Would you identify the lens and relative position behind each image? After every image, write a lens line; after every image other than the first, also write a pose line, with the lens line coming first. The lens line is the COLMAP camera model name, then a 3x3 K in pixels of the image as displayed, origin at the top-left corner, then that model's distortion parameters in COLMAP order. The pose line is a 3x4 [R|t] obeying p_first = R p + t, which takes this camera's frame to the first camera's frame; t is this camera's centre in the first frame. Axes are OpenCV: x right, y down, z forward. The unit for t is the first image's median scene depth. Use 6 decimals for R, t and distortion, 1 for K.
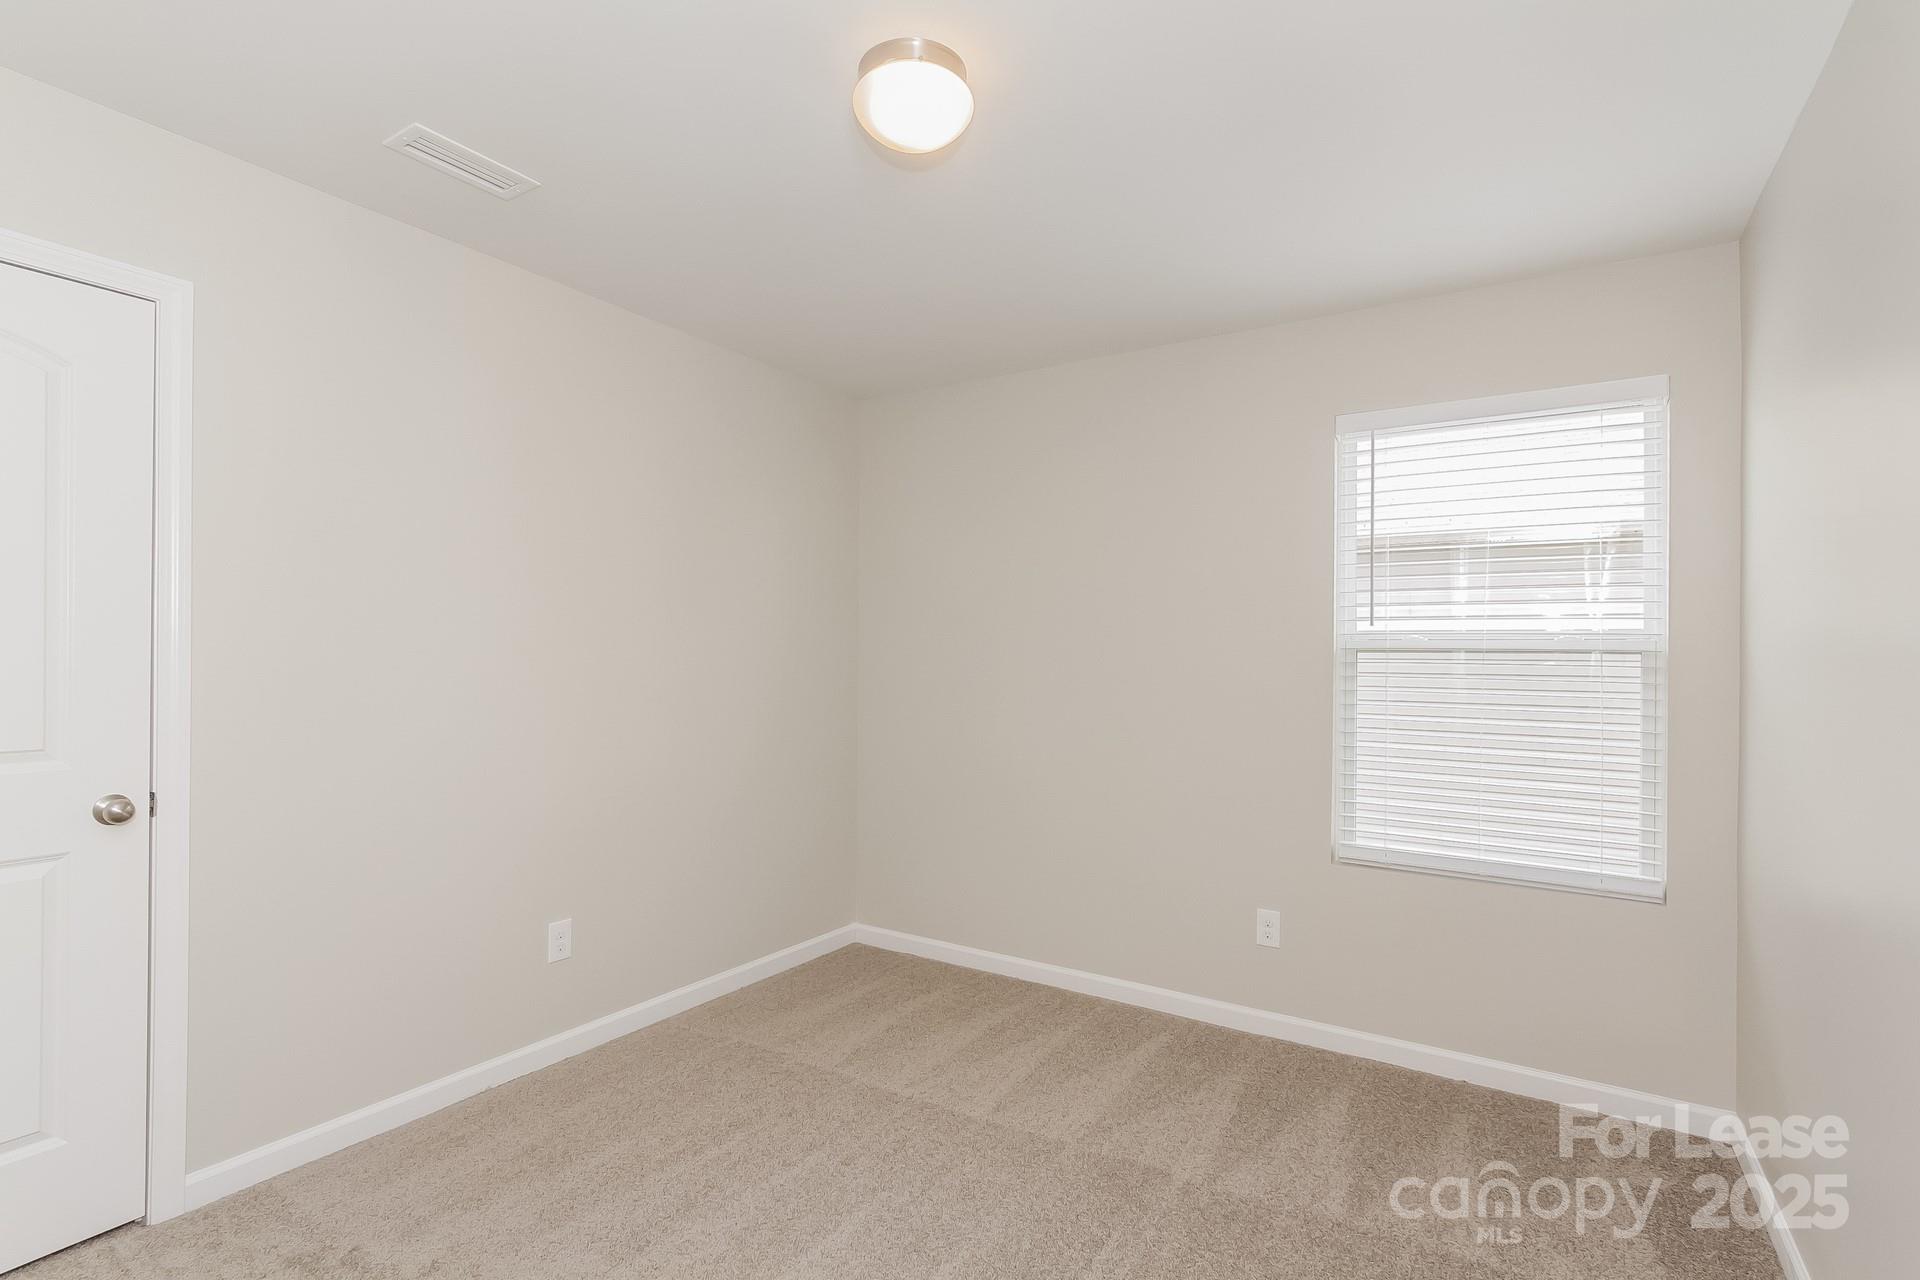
lens RADIAL K [[928.5, 0, 953.5], [0, 928.5, 650.7], [0, 0, 1]] dist [-0.000355, -0.000041]
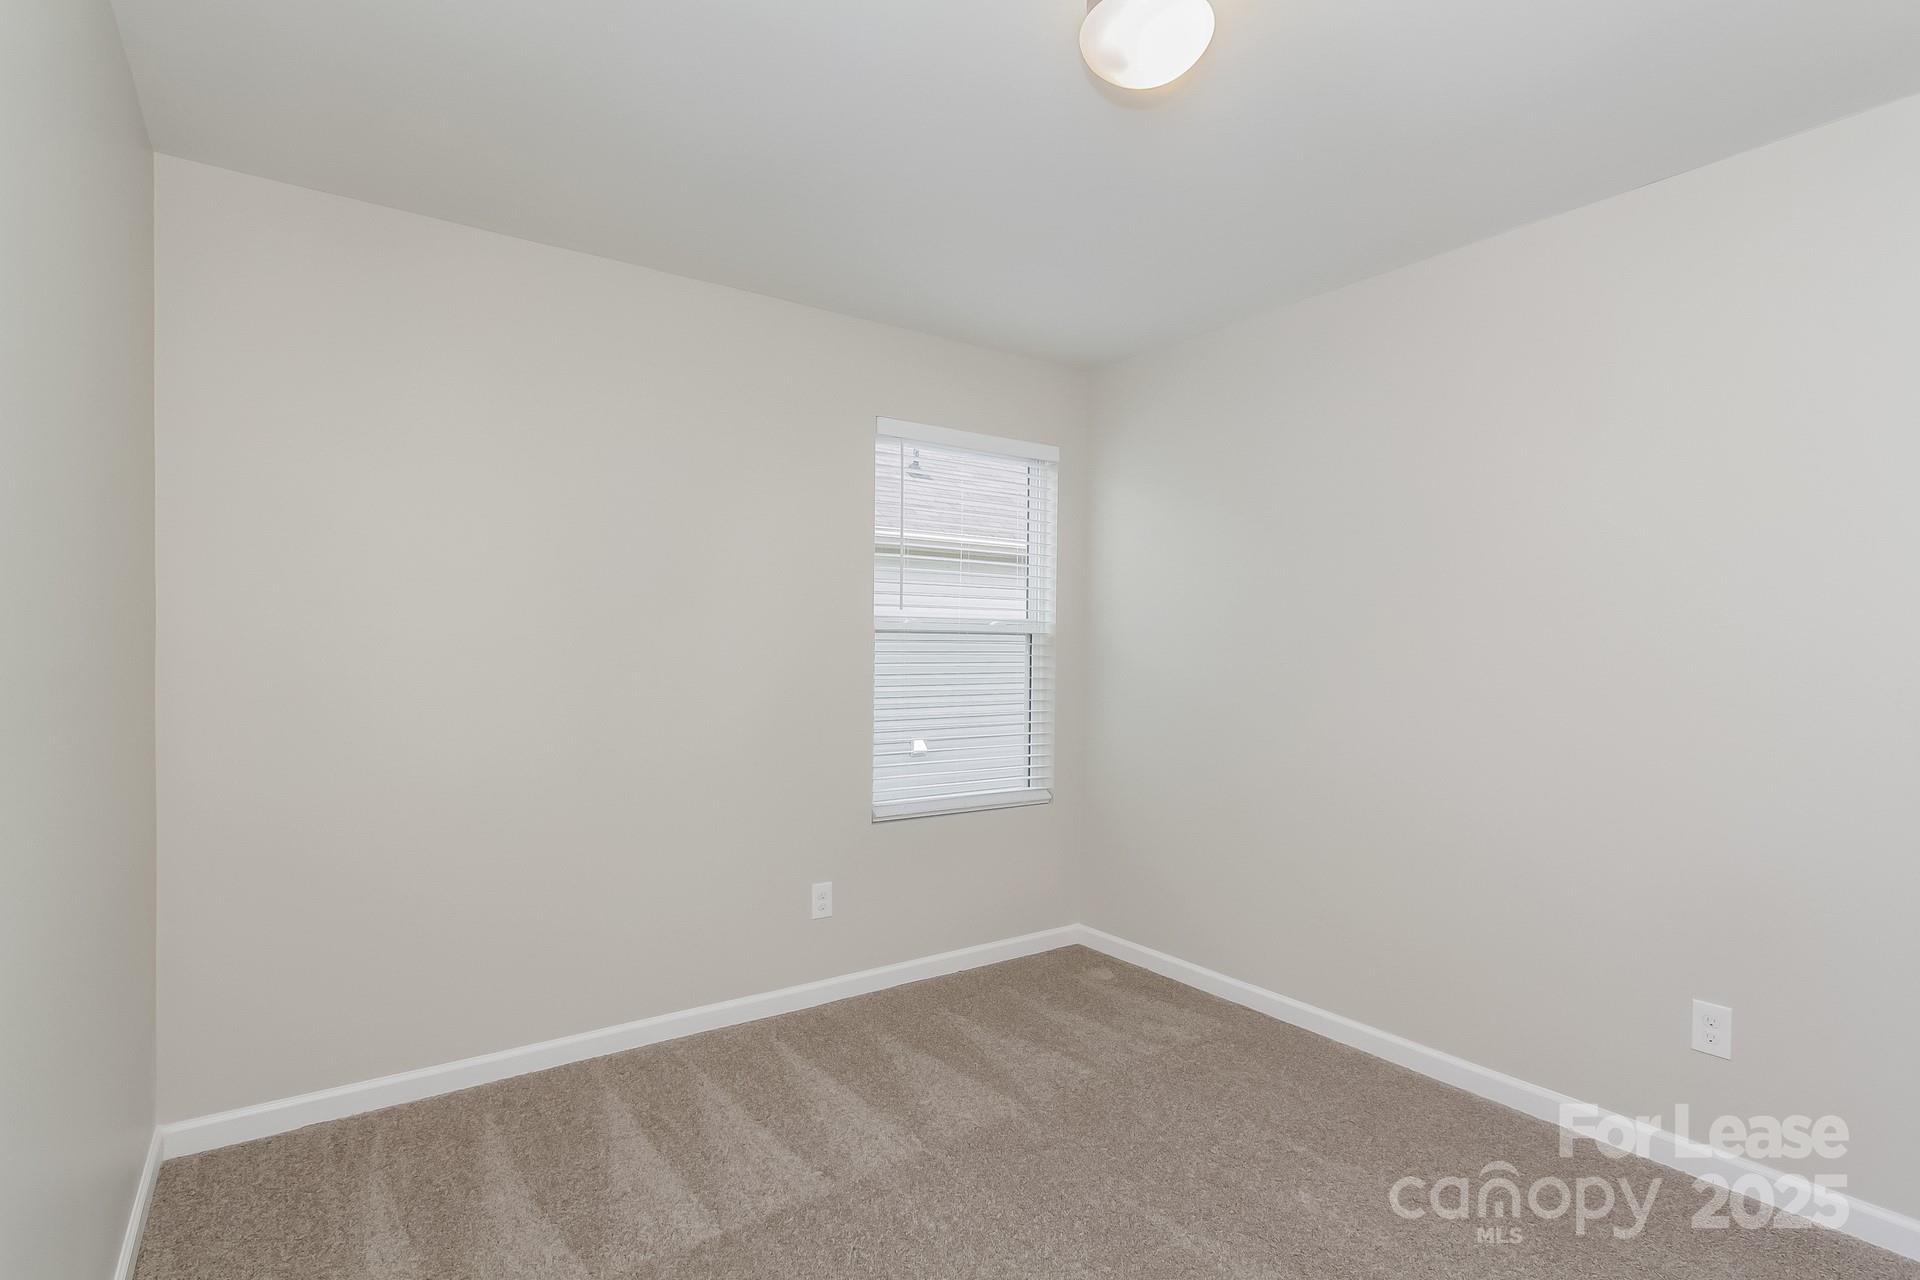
lens RADIAL K [[928.5, 0, 953.5], [0, 928.5, 650.7], [0, 0, 1]] dist [-0.000355, -0.000041]
pose [[0.376747, -0.013333, 0.926220, -0.598451], [-0.004720, 0.999856, 0.016313, 0.002663], [-0.926304, -0.010517, 0.376629, 0.504928]]
